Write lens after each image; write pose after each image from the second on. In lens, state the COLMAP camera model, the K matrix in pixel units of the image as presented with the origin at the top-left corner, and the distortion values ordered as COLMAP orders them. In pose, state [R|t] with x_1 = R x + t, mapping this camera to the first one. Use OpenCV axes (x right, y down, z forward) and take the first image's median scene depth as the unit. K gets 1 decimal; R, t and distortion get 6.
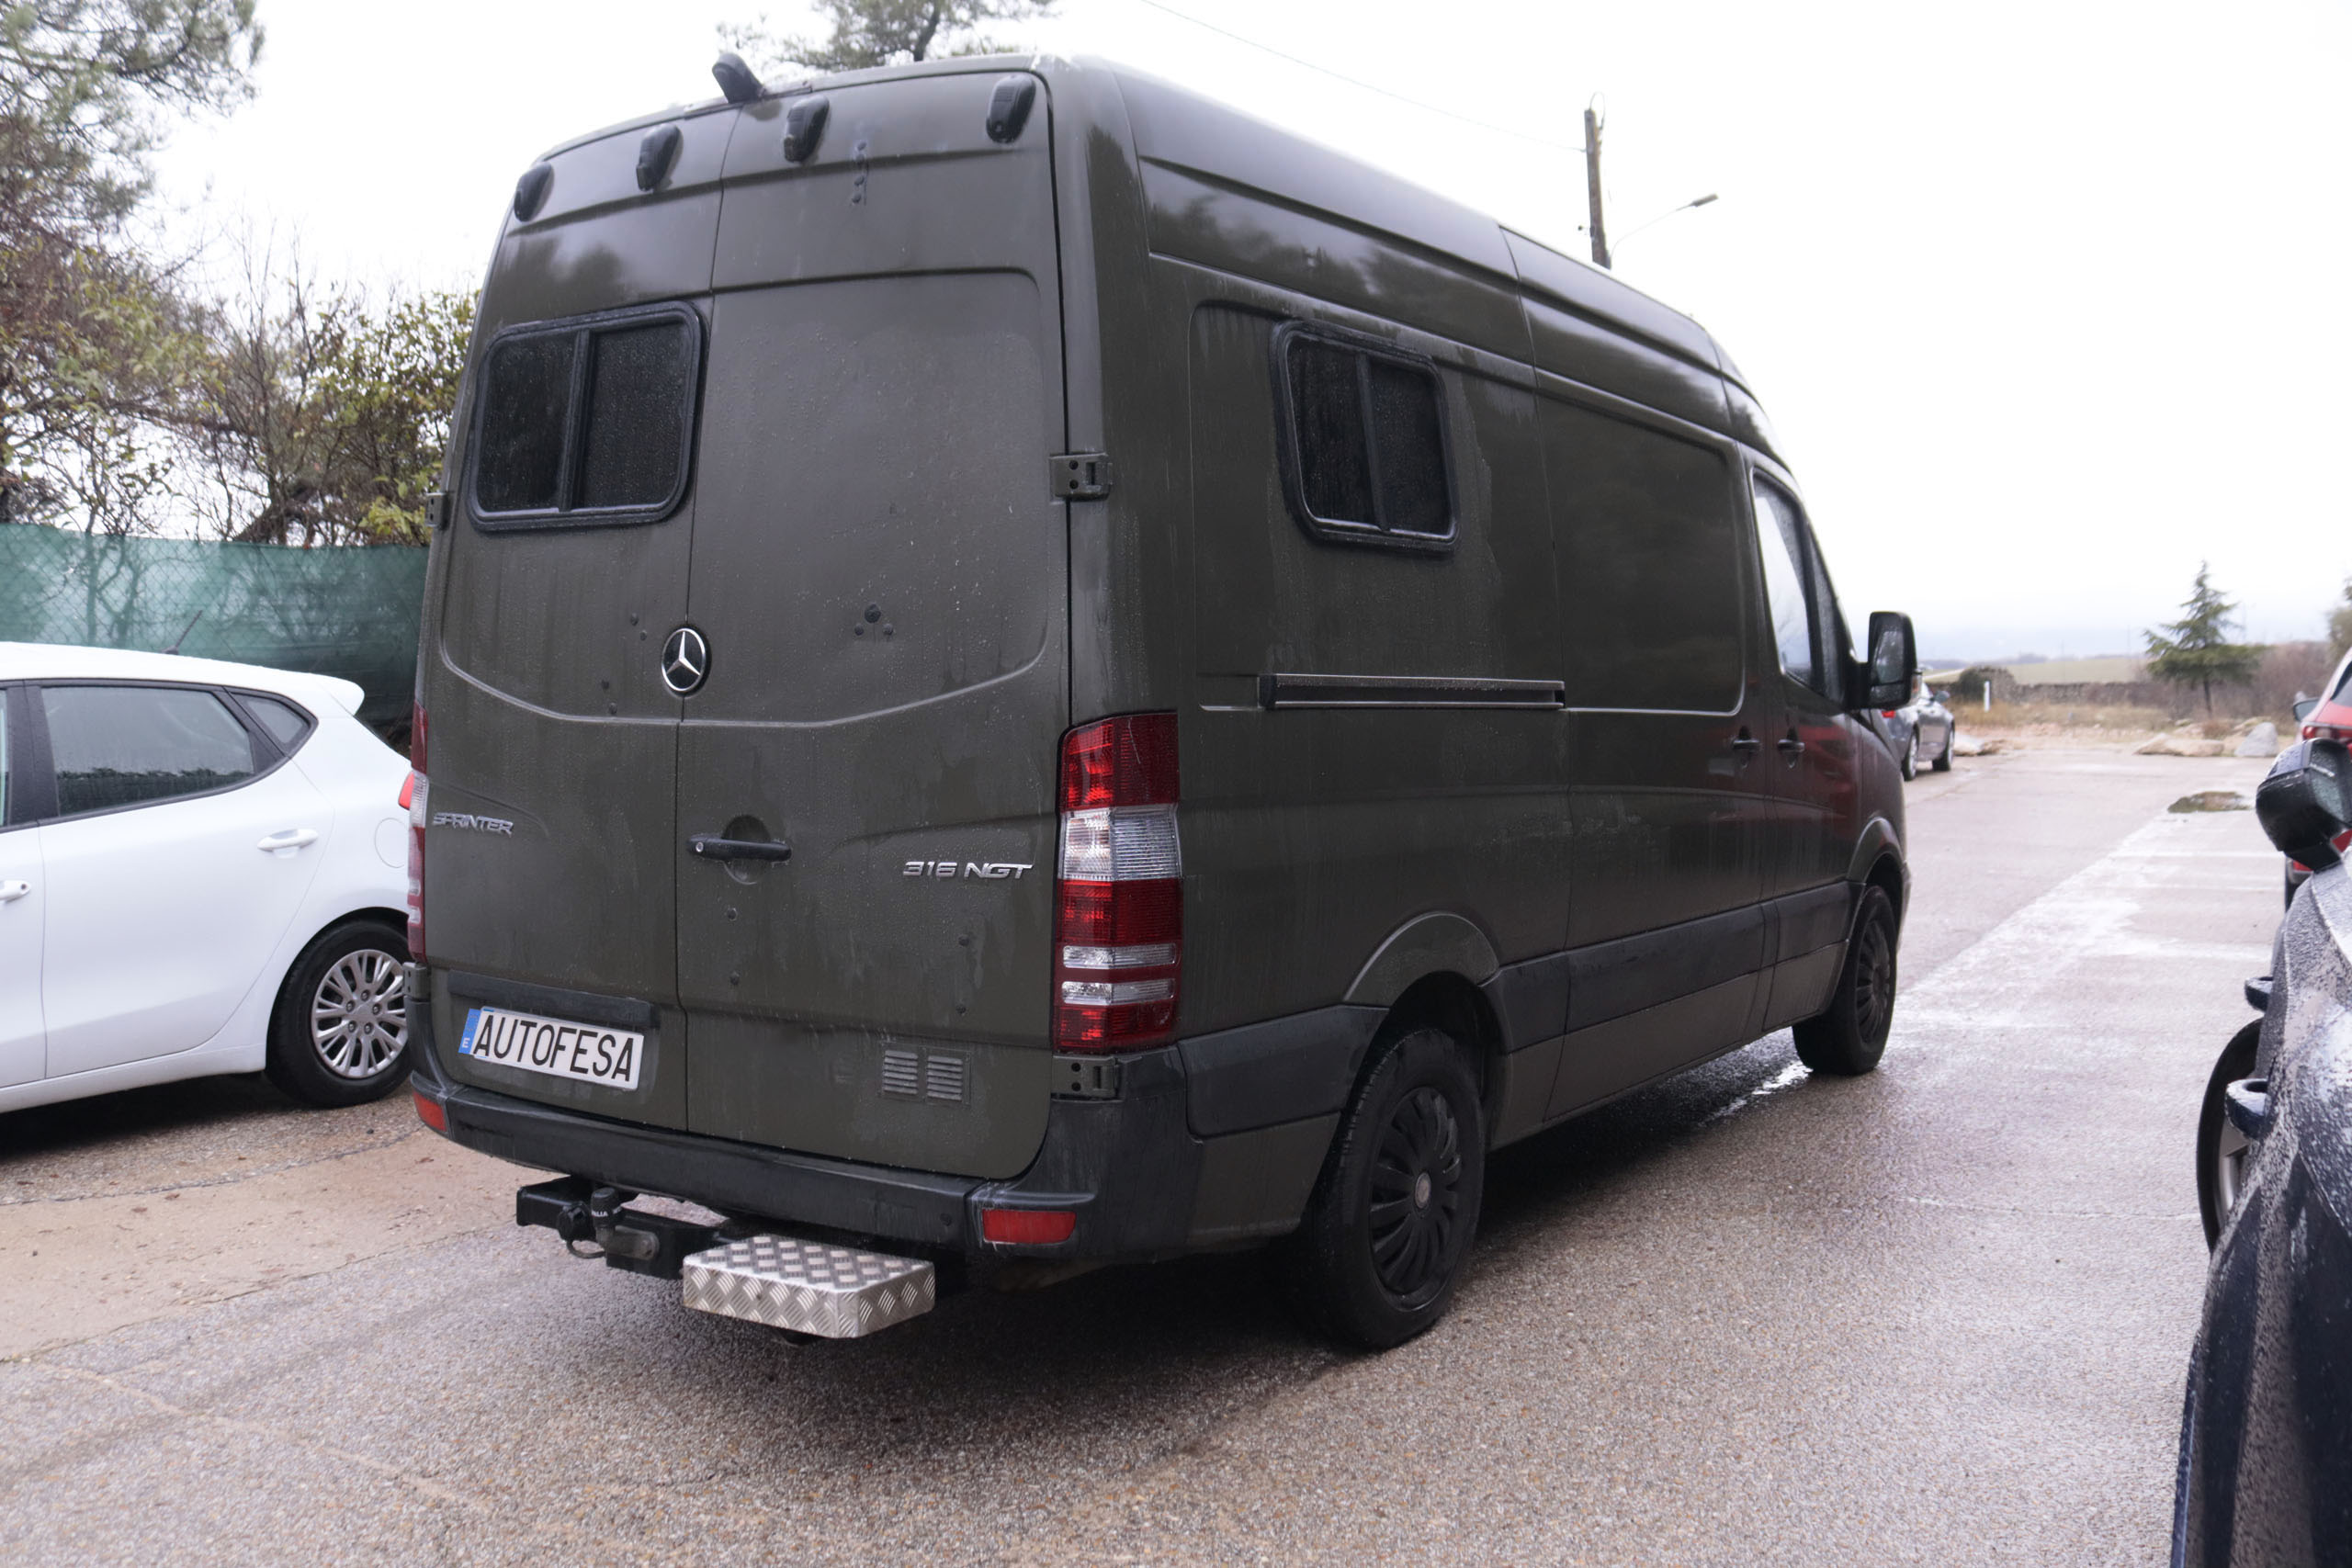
lens RADIAL K [[2242.5, 0, 1170.1], [0, 2242.5, 789.9], [0, 0, 1]] dist [-0.072895, 0.000000]
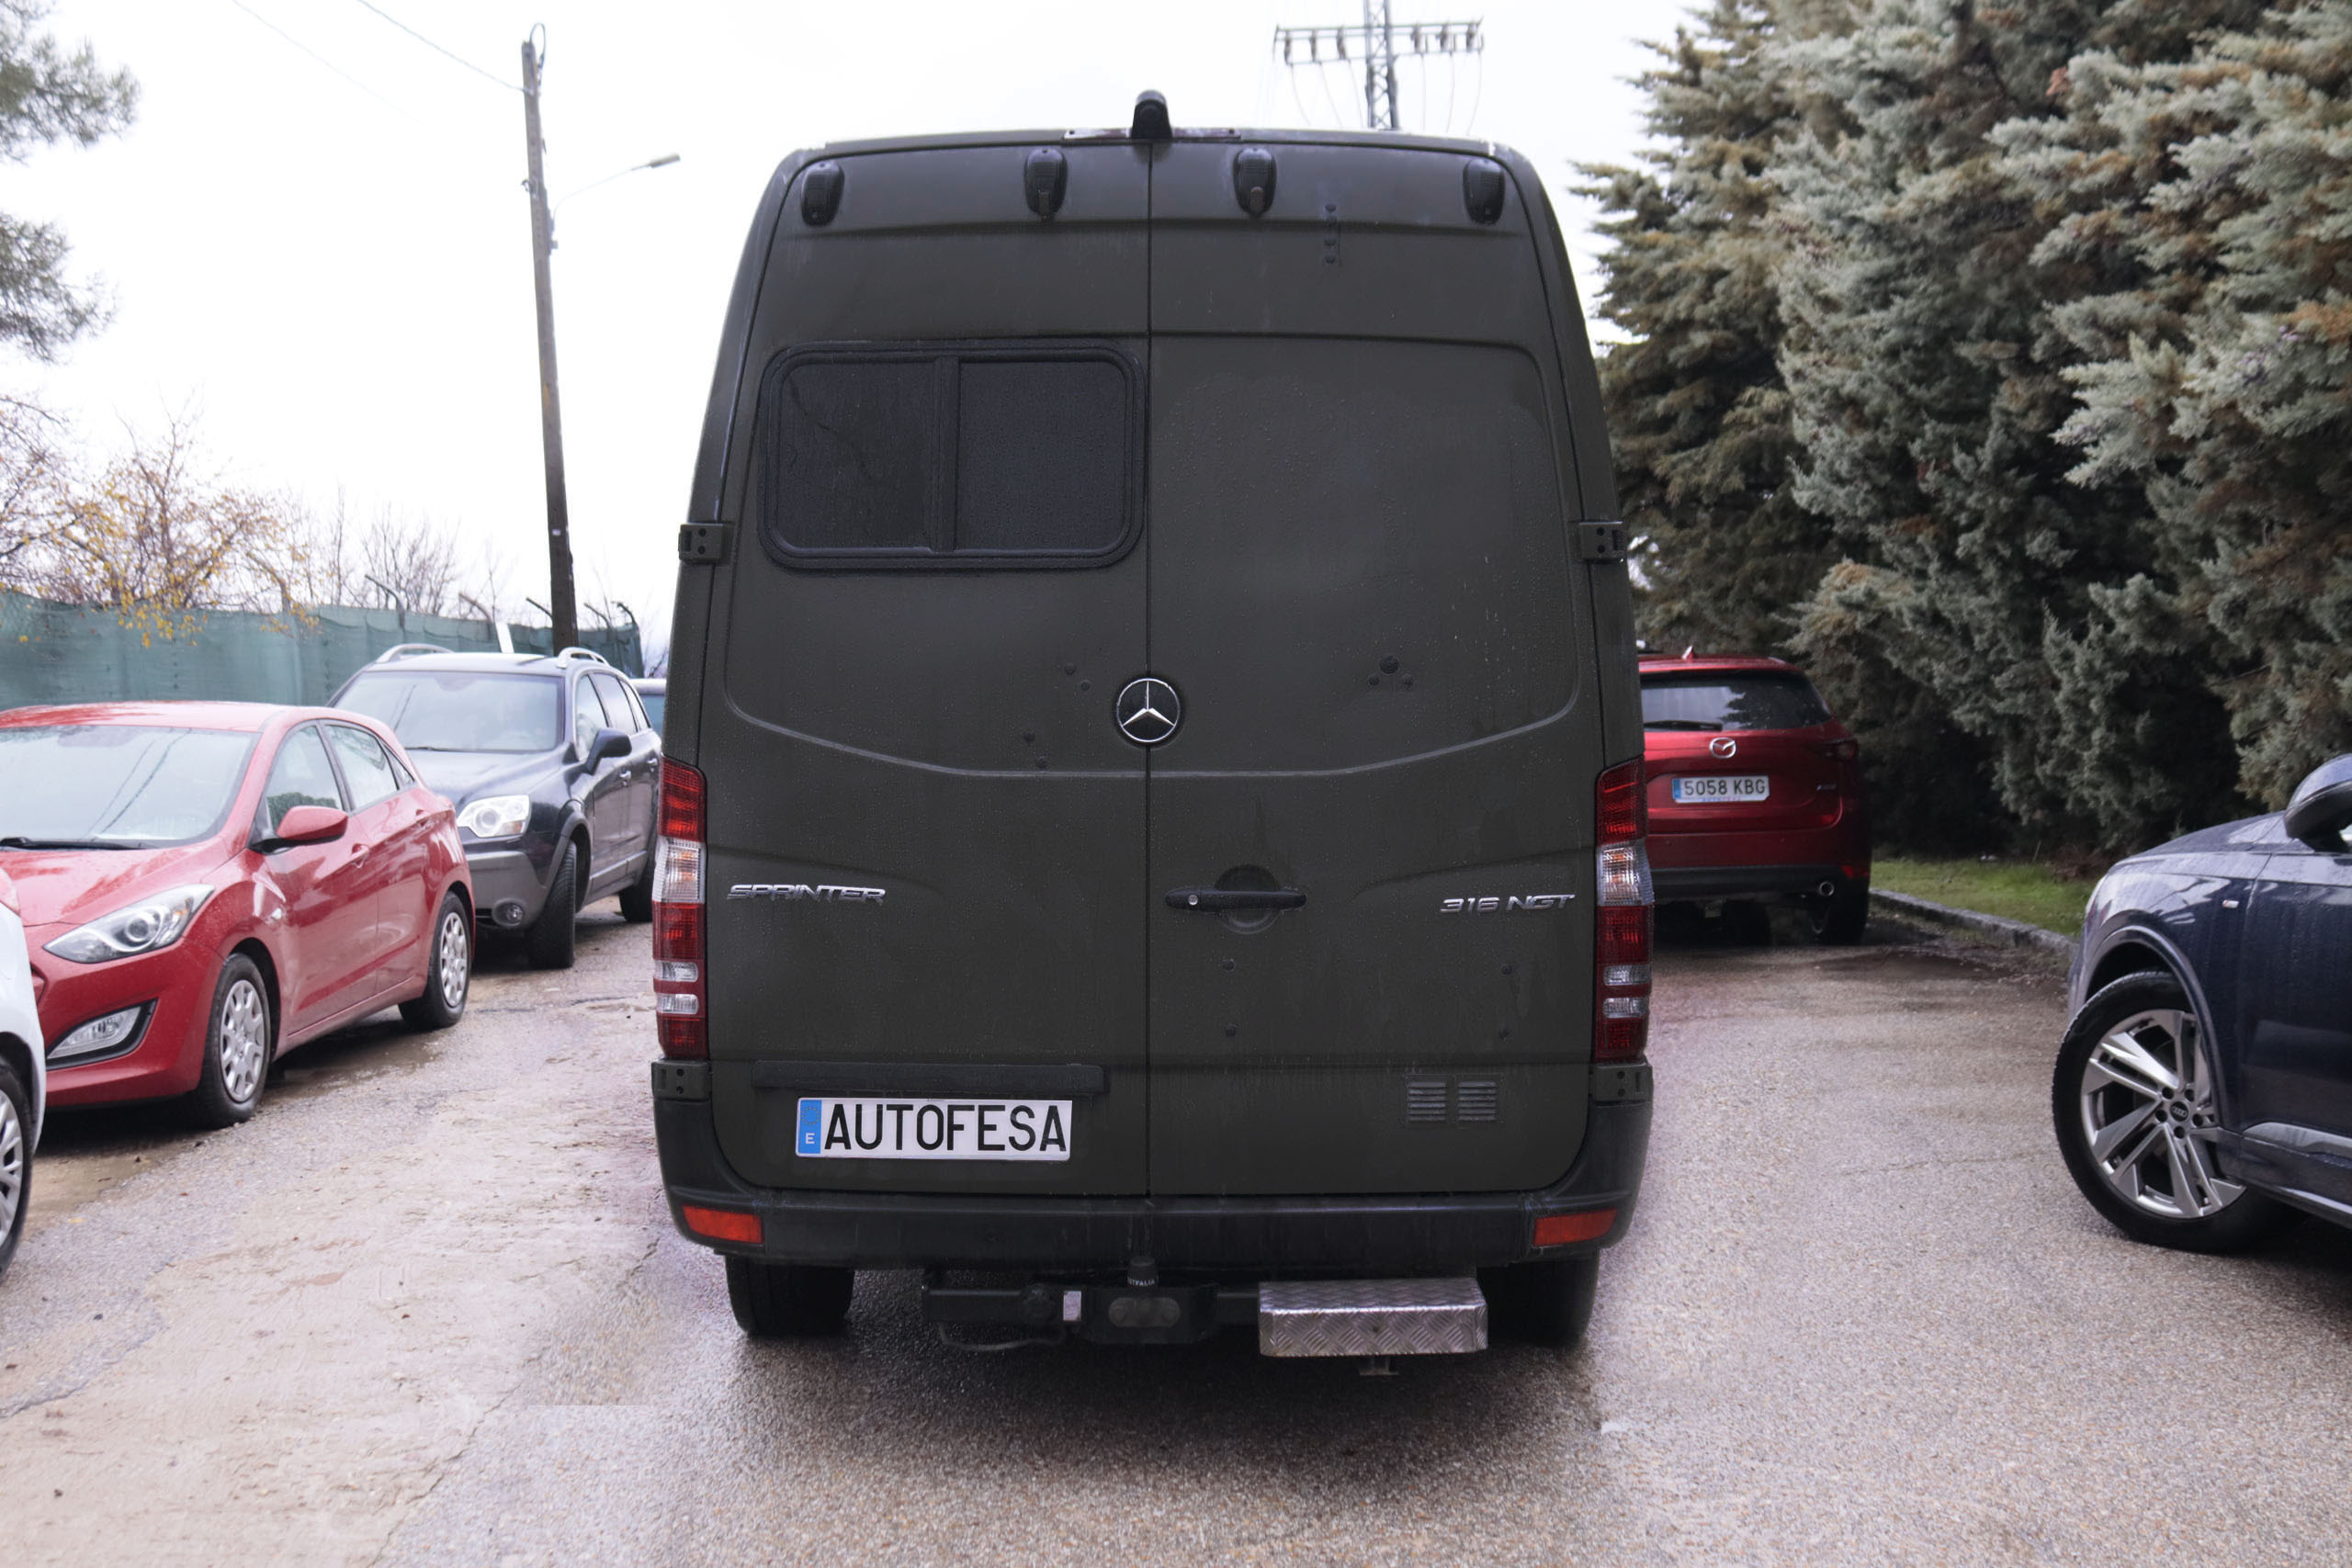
lens RADIAL K [[2723.0, 0, 1105.2], [0, 2723.0, 818.6], [0, 0, 1]] dist [-0.049789, 0.000000]
pose [[0.837126, -0.036799, 0.545771, -0.886653], [0.038855, 0.999215, 0.007775, -0.020897], [-0.545629, 0.014697, 0.837898, 0.010956]]
